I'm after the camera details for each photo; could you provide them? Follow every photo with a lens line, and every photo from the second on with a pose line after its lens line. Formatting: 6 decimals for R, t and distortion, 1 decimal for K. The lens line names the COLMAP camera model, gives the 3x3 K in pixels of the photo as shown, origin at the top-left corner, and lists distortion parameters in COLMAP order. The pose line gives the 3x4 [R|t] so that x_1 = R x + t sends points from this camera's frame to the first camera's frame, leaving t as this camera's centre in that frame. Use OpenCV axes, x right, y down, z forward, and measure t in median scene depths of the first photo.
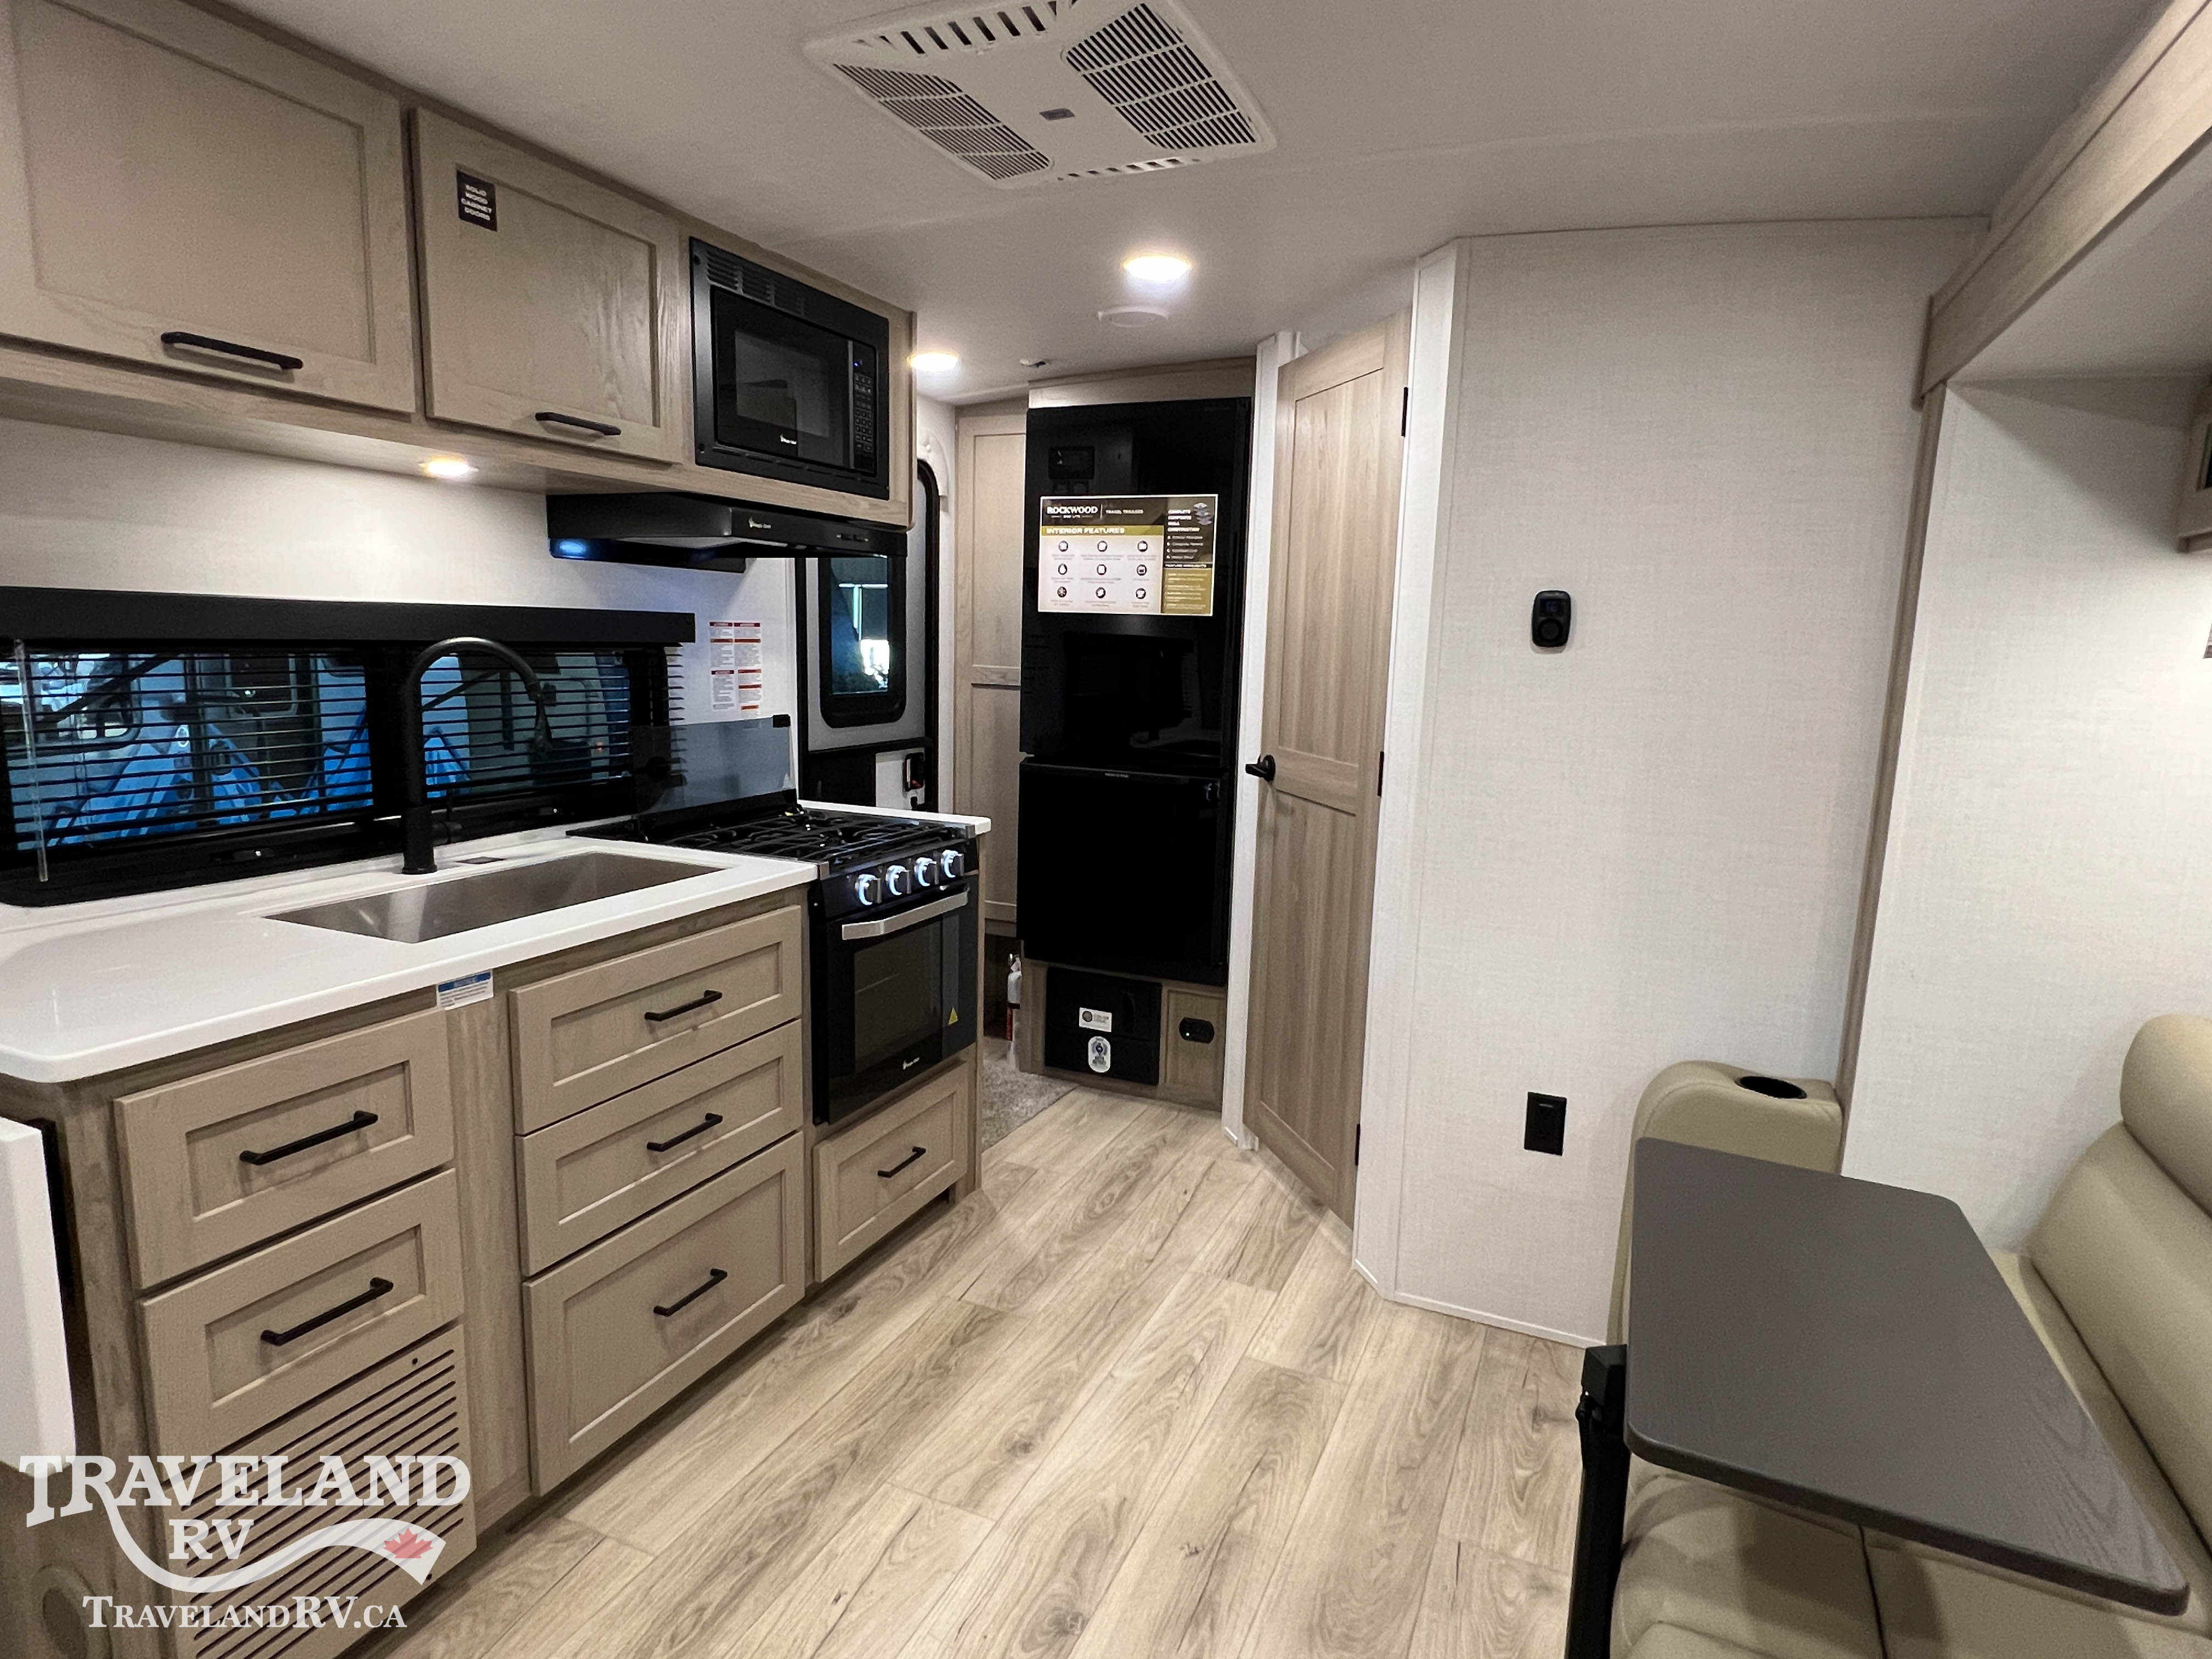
lens RADIAL K [[1209.0, 0, 1110.1], [0, 1209.0, 824.6], [0, 0, 1]] dist [0.001351, -0.001144]
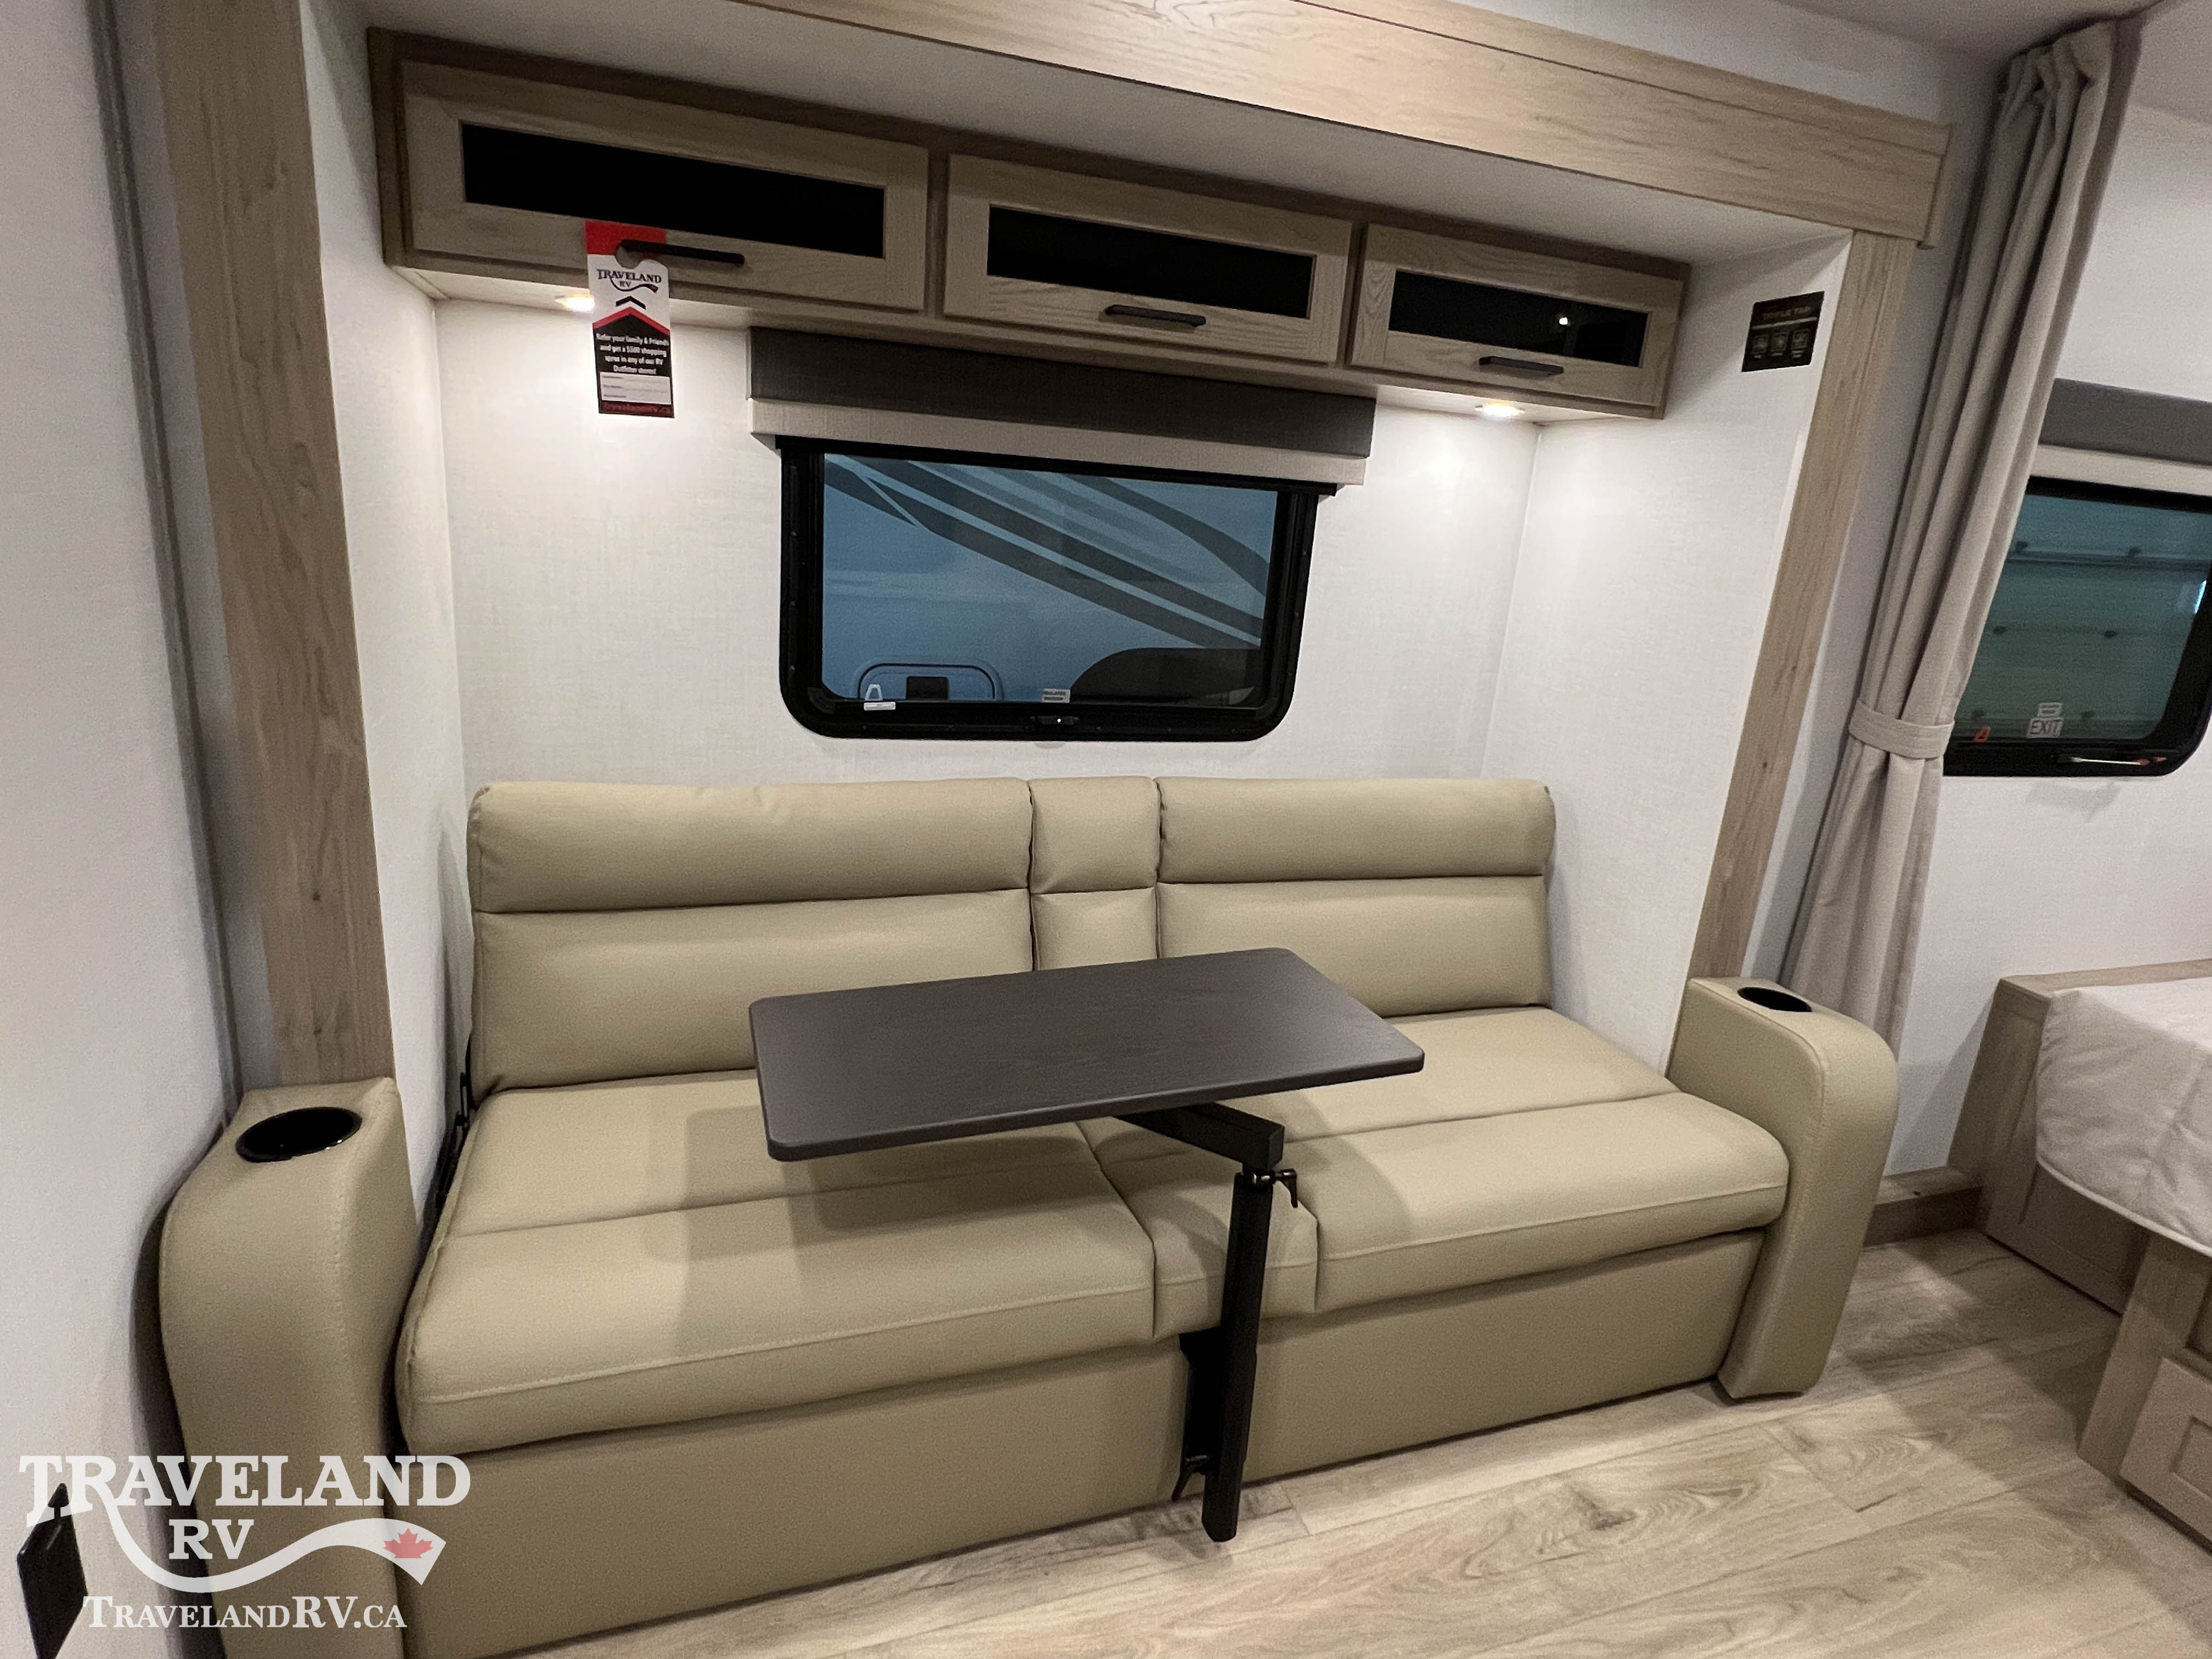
lens RADIAL K [[1209.0, 0, 1120.0], [0, 1209.0, 826.9], [0, 0, 1]] dist [0.001351, -0.001144]
pose [[-0.686834, -0.275187, 0.672705, 0.144410], [0.018665, 0.918569, 0.394821, -0.201881], [-0.726575, 0.283732, -0.625768, 1.359159]]
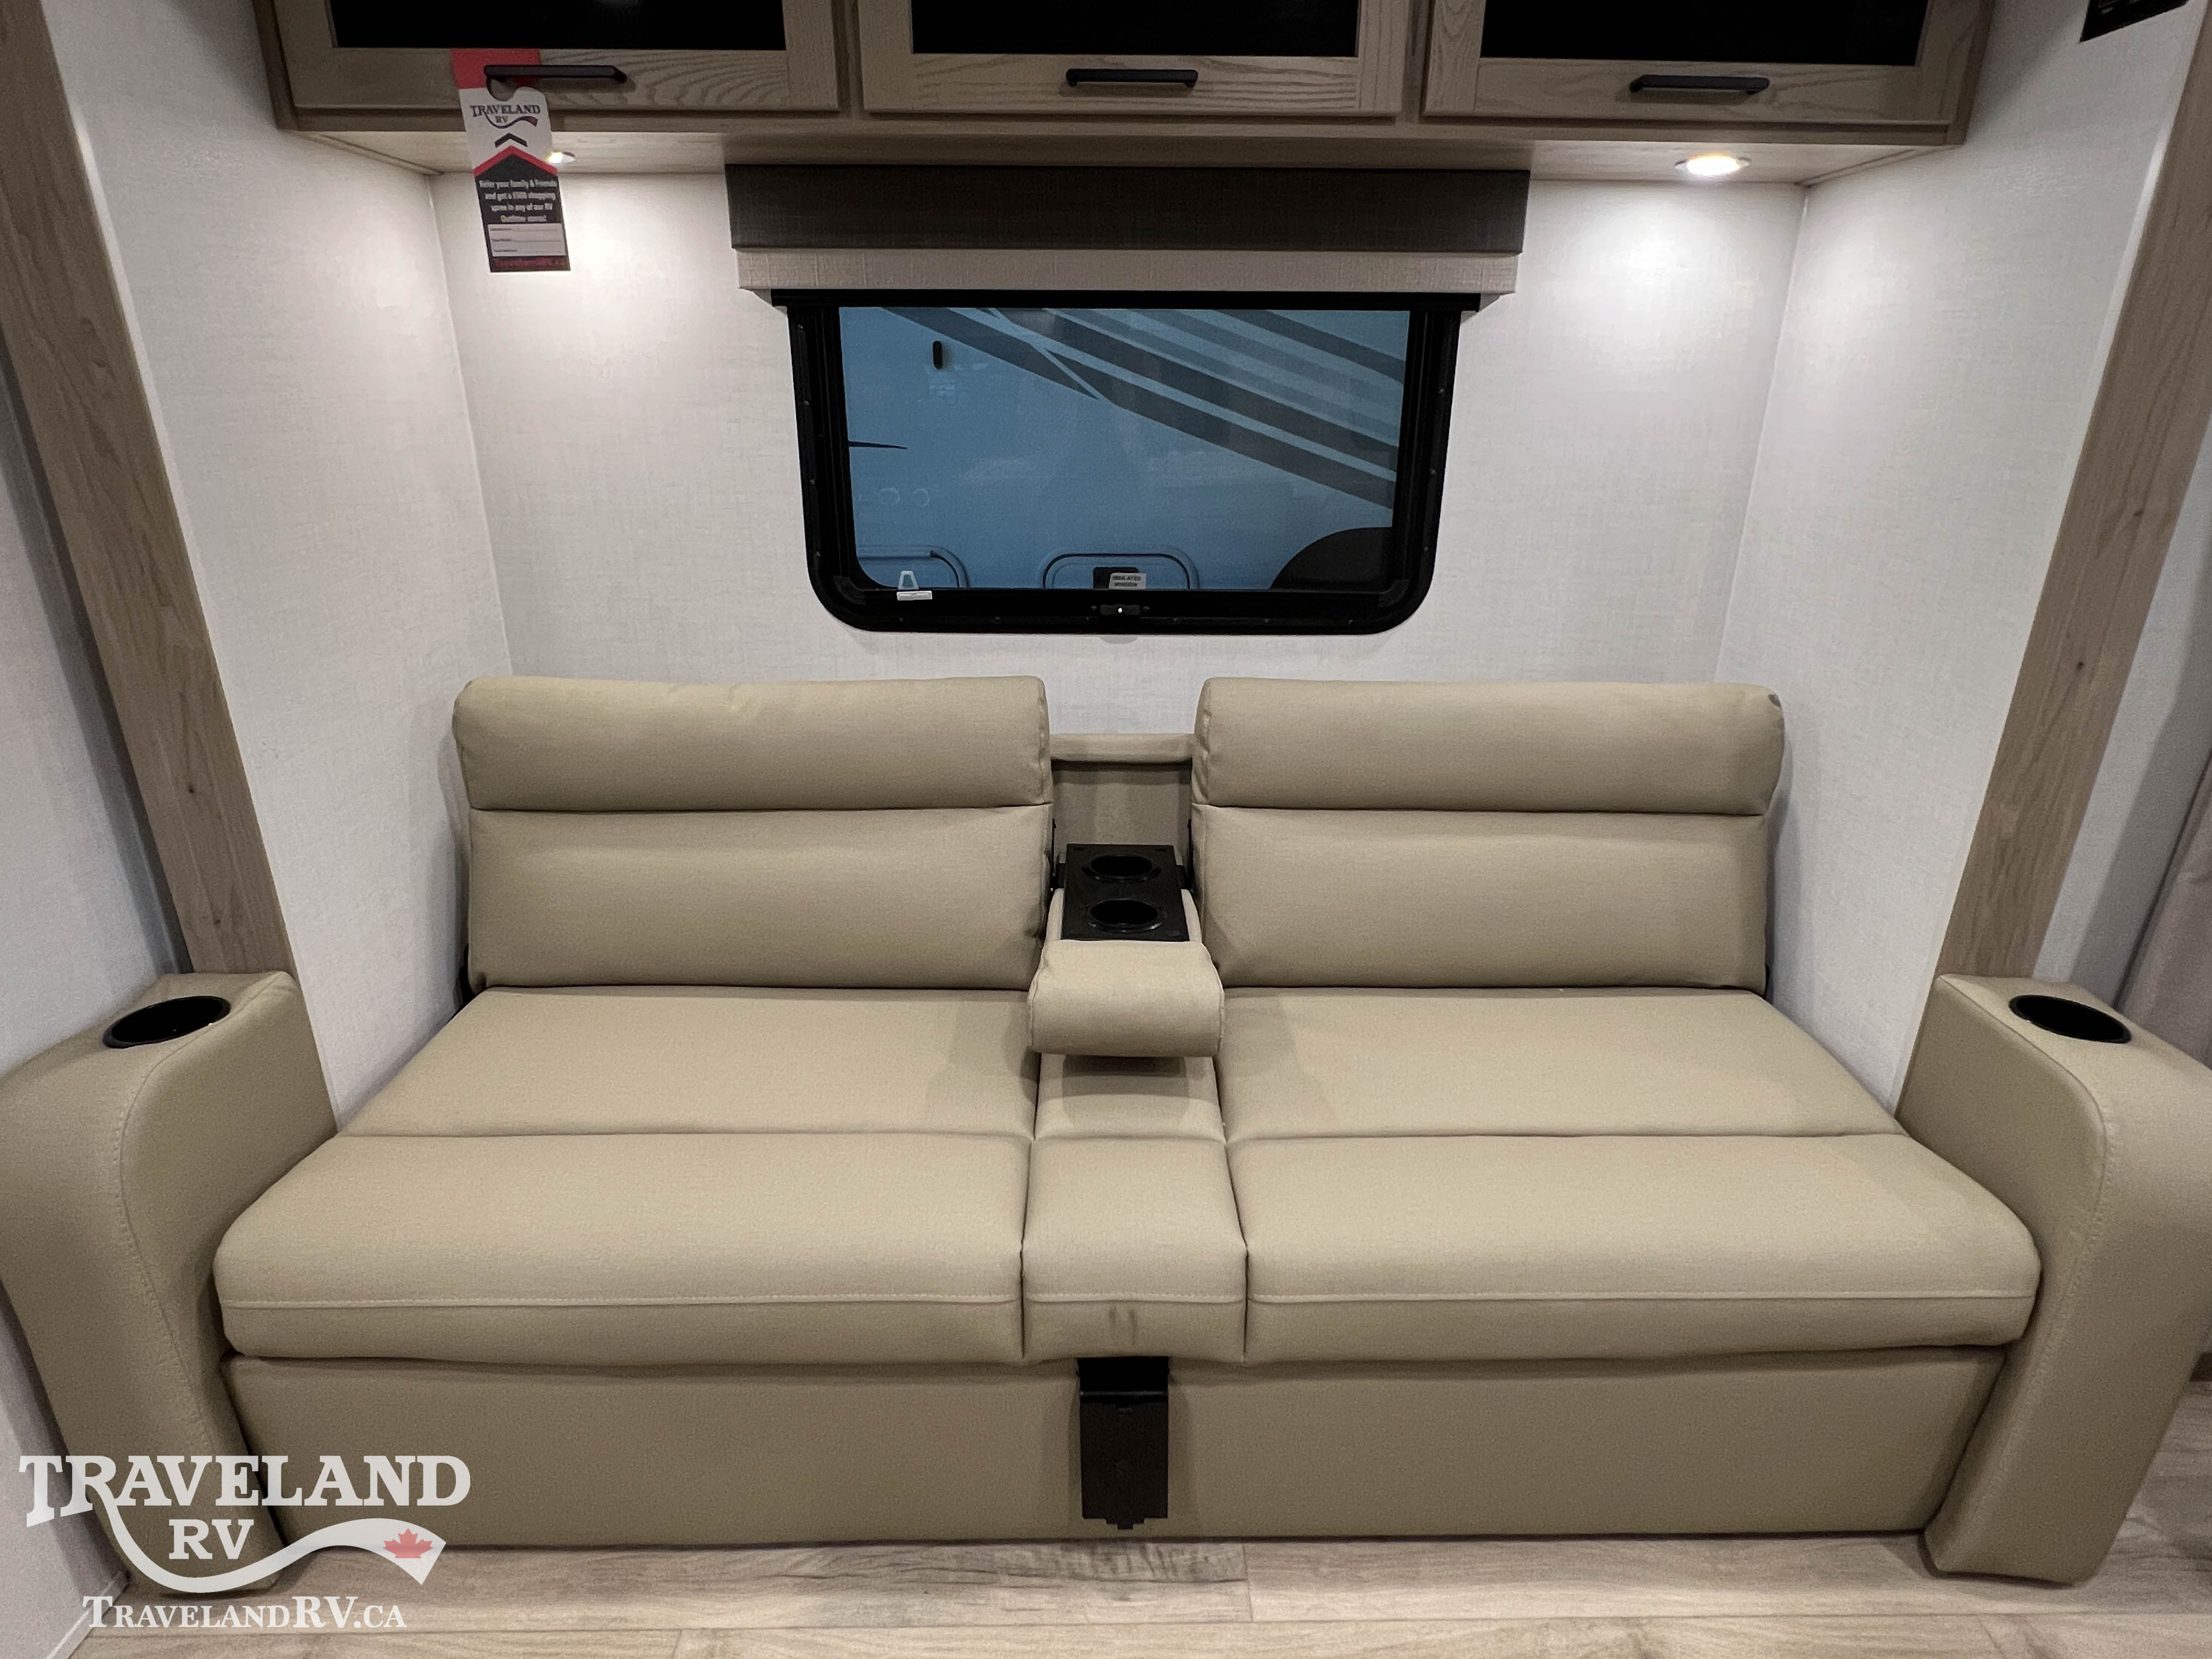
lens RADIAL K [[1209.0, 0, 1120.1], [0, 1209.0, 822.0], [0, 0, 1]] dist [0.001351, -0.001144]
pose [[-0.421496, -0.352286, 0.835605, 0.114603], [0.128100, 0.889086, 0.439450, -0.141347], [-0.897737, 0.292268, -0.329619, 1.112320]]
